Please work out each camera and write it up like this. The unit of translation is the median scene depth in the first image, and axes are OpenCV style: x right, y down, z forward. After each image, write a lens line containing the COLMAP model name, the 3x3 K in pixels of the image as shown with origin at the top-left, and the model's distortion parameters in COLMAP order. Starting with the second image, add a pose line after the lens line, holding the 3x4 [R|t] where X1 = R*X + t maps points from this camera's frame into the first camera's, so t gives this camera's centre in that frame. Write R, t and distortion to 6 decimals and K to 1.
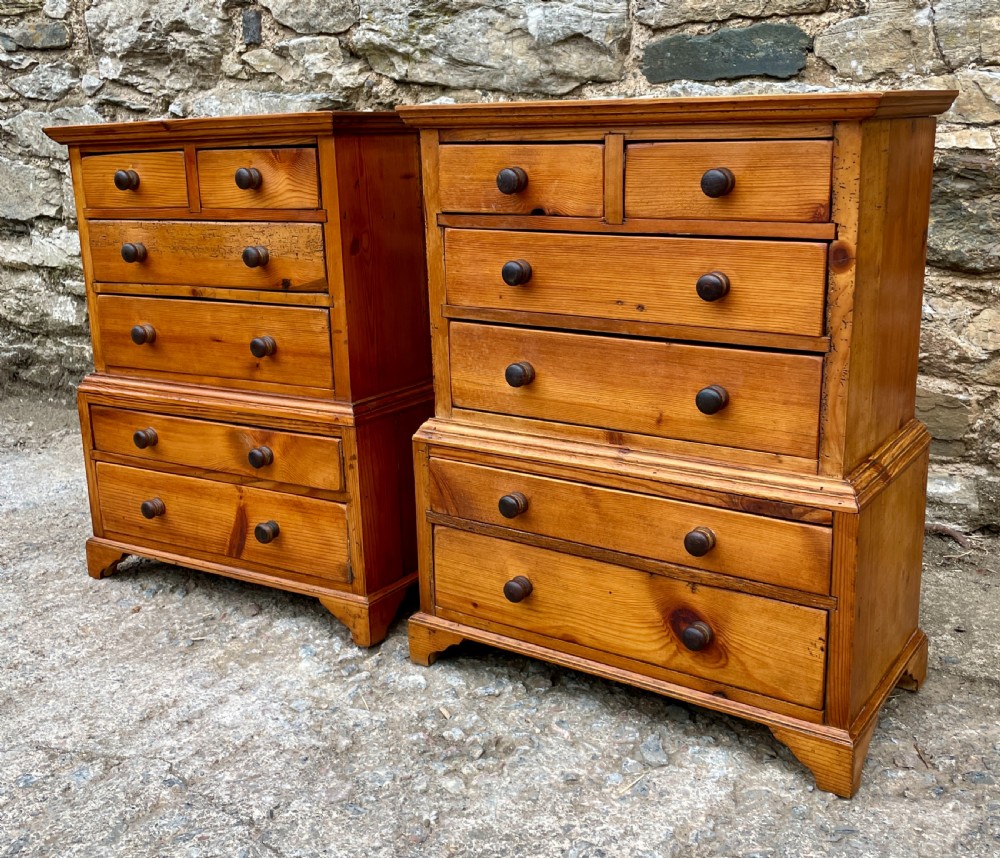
lens RADIAL K [[1098.5, 0, 516.6], [0, 1098.5, 425.3], [0, 0, 1]] dist [0.038264, 0.000000]
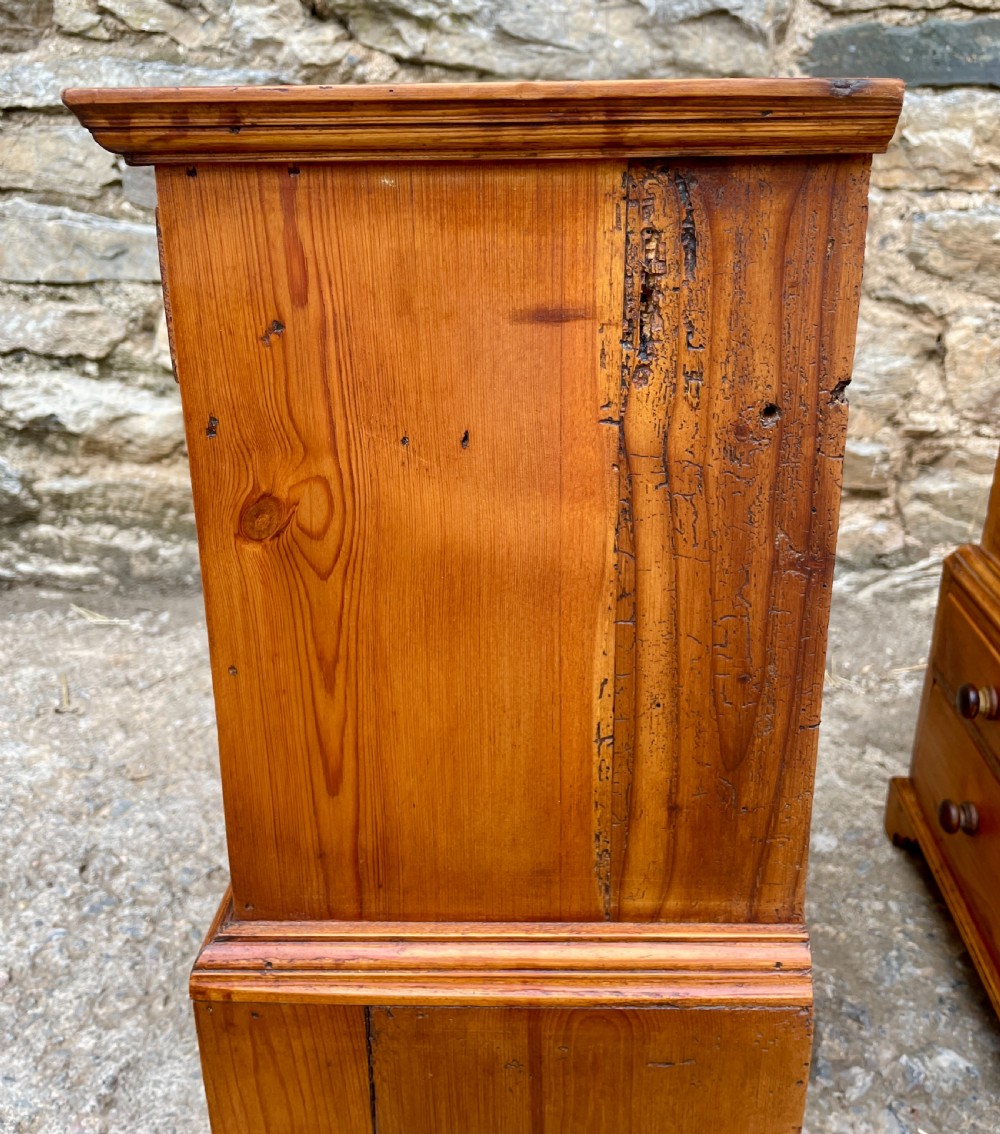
lens RADIAL K [[1031.8, 0, 514.2], [0, 1031.8, 474.6], [0, 0, 1]] dist [0.019958, 0.000000]
pose [[0.892101, -0.101921, 0.440191, -0.441566], [0.080016, 0.994465, 0.068093, -0.124798], [-0.444695, -0.025524, 0.895318, 0.505739]]
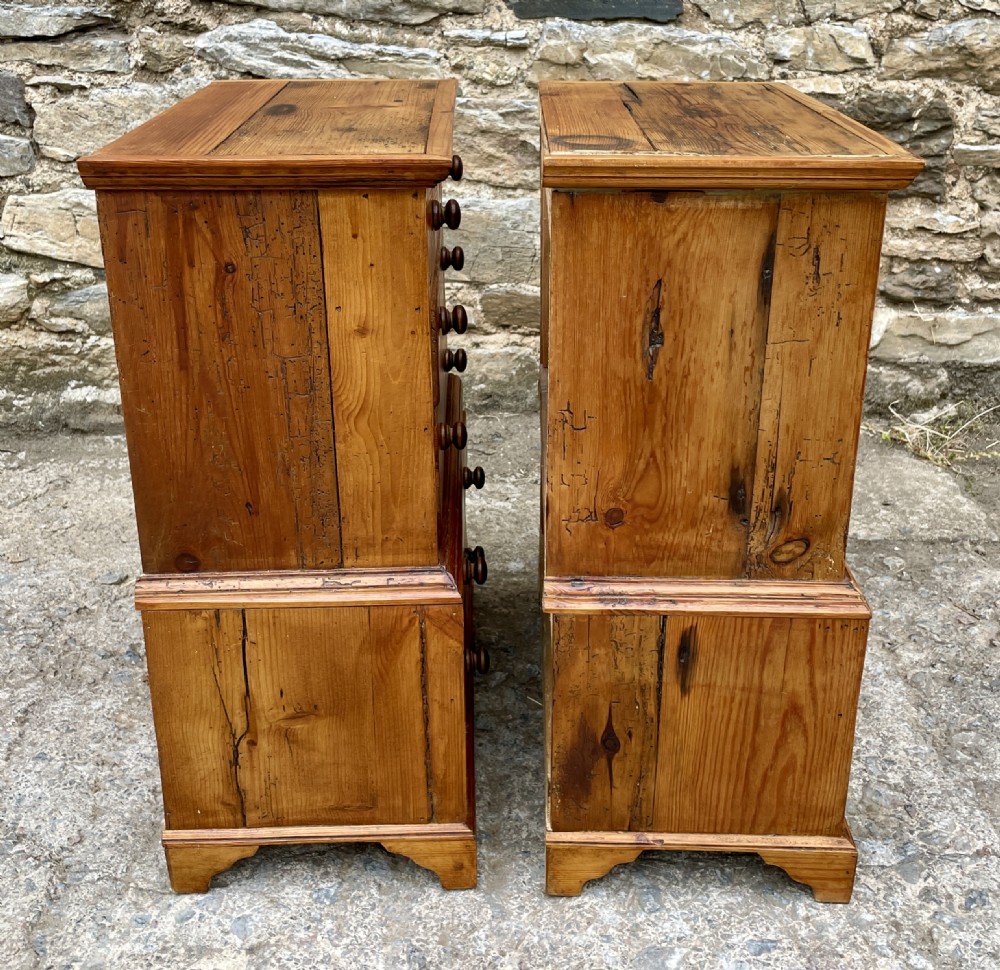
lens RADIAL K [[1168.6, 0, 509.8], [0, 1168.6, 415.5], [0, 0, 1]] dist [0.037012, 0.000000]
pose [[0.838961, -0.165650, 0.518366, -0.535545], [0.110256, 0.984531, 0.136173, -0.117912], [-0.532905, -0.057091, 0.844247, 0.118754]]
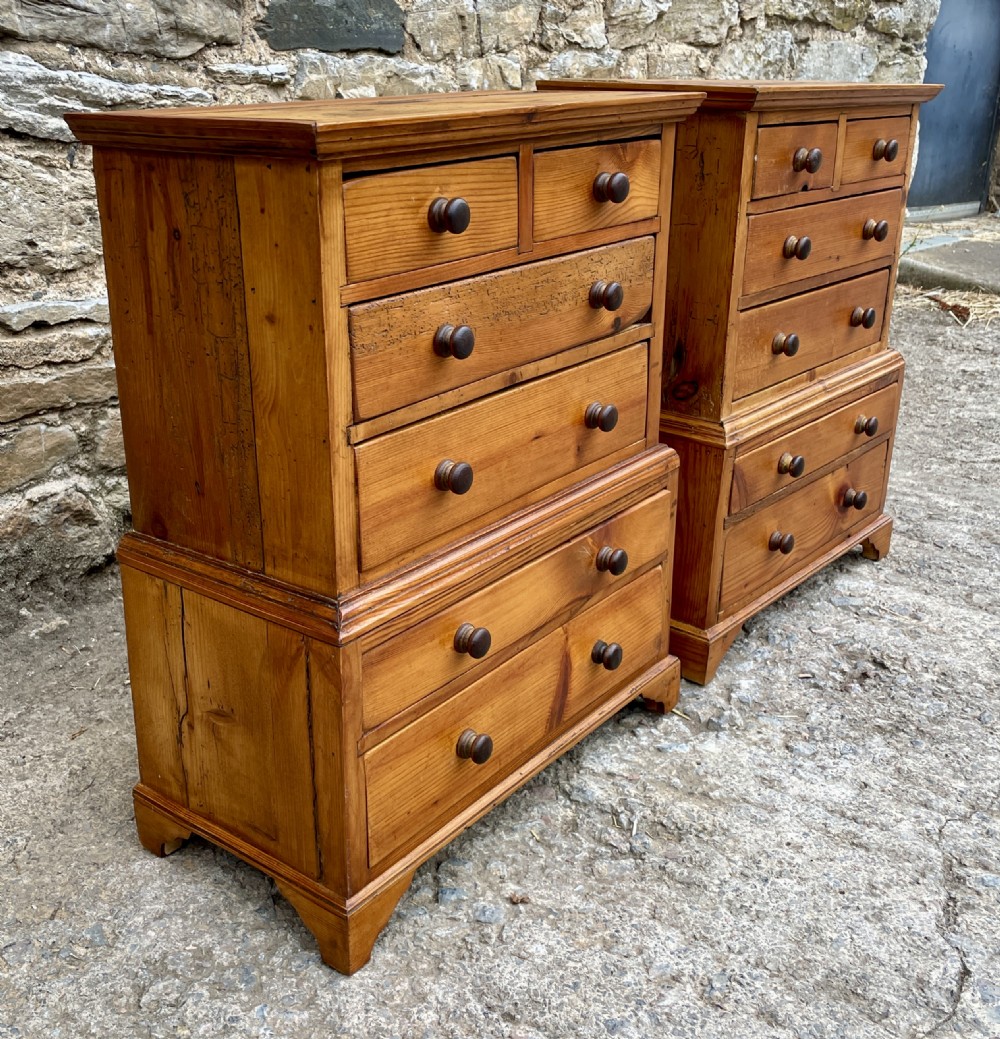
lens RADIAL K [[1214.2, 0, 419.3], [0, 1214.2, 503.1], [0, 0, 1]] dist [0.037012, 0.000000]
pose [[0.137373, -0.316002, 0.938760, -0.922194], [0.250345, 0.928053, 0.275763, -0.243998], [-0.958361, 0.197131, 0.206599, 0.858495]]
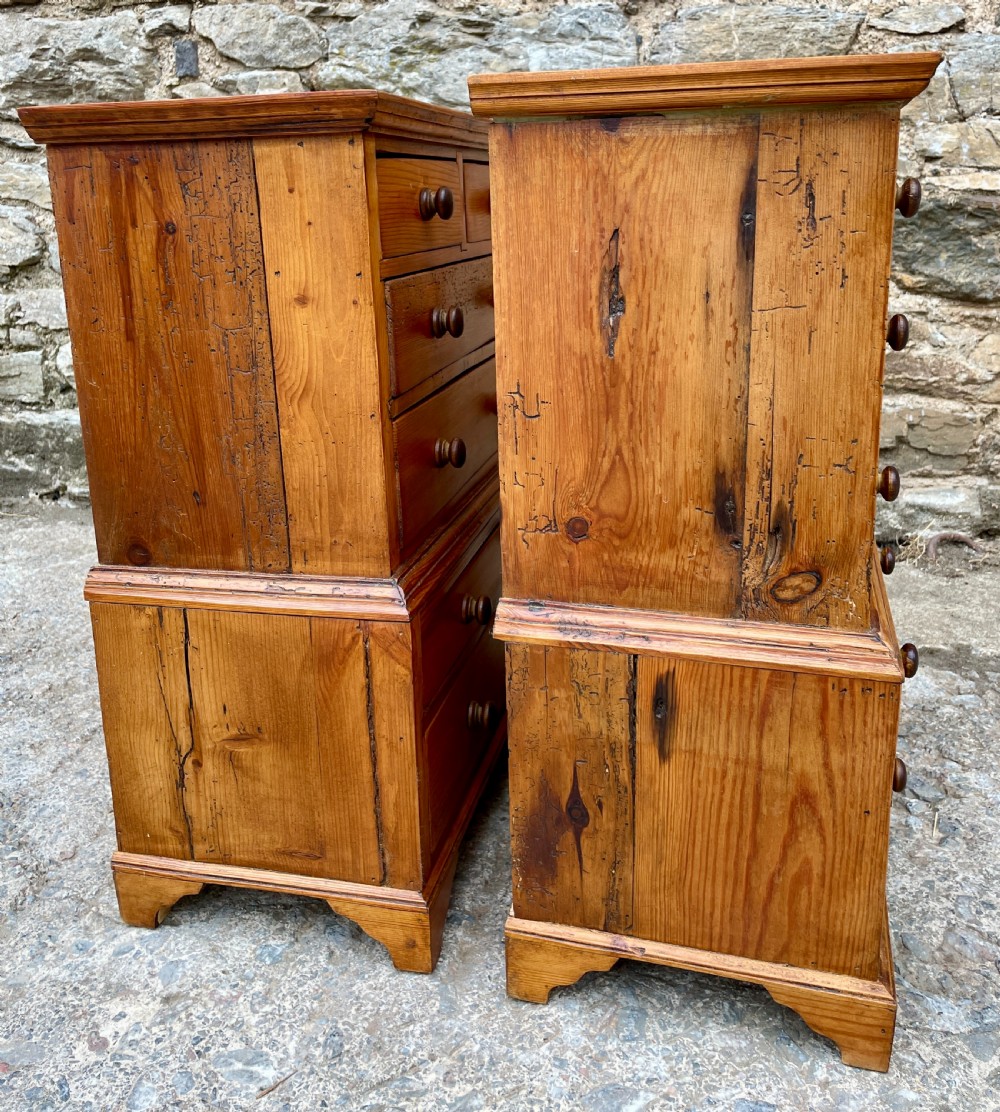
lens RADIAL K [[989.9, 0, 519.3], [0, 989.9, 452.8], [0, 0, 1]] dist [0.061561, -0.085834]
pose [[0.949336, -0.063394, 0.307801, -0.340721], [0.070973, 0.997387, -0.013477, -0.006927], [-0.306142, 0.034640, 0.951355, 0.193208]]
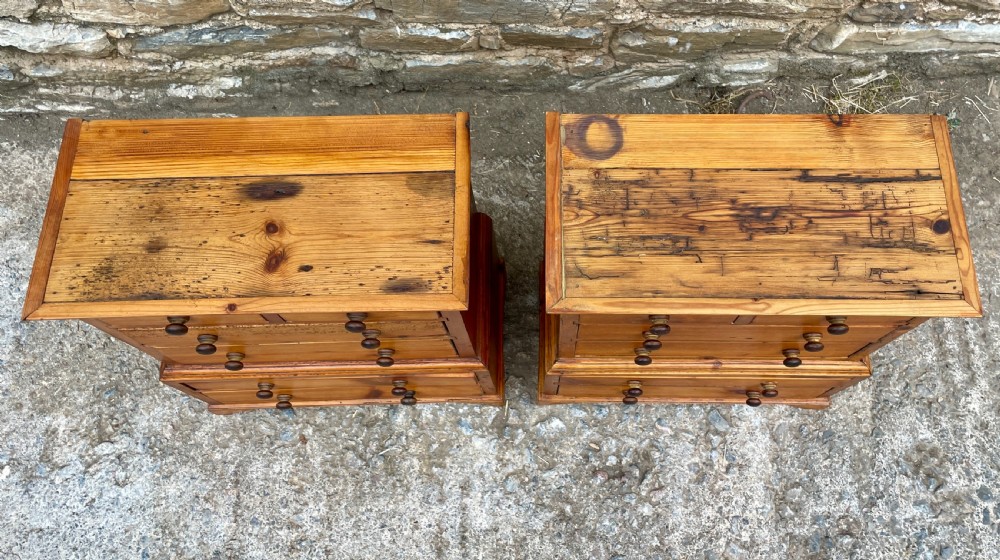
lens RADIAL K [[822.6, 0, 551.8], [0, 822.6, 194.7], [0, 0, 1]] dist [0.030149, 0.000206]
pose [[0.836434, -0.492030, 0.241422, -0.185924], [0.109986, 0.582228, 0.805552, -0.774879], [-0.536919, -0.647238, 0.541112, 0.481076]]
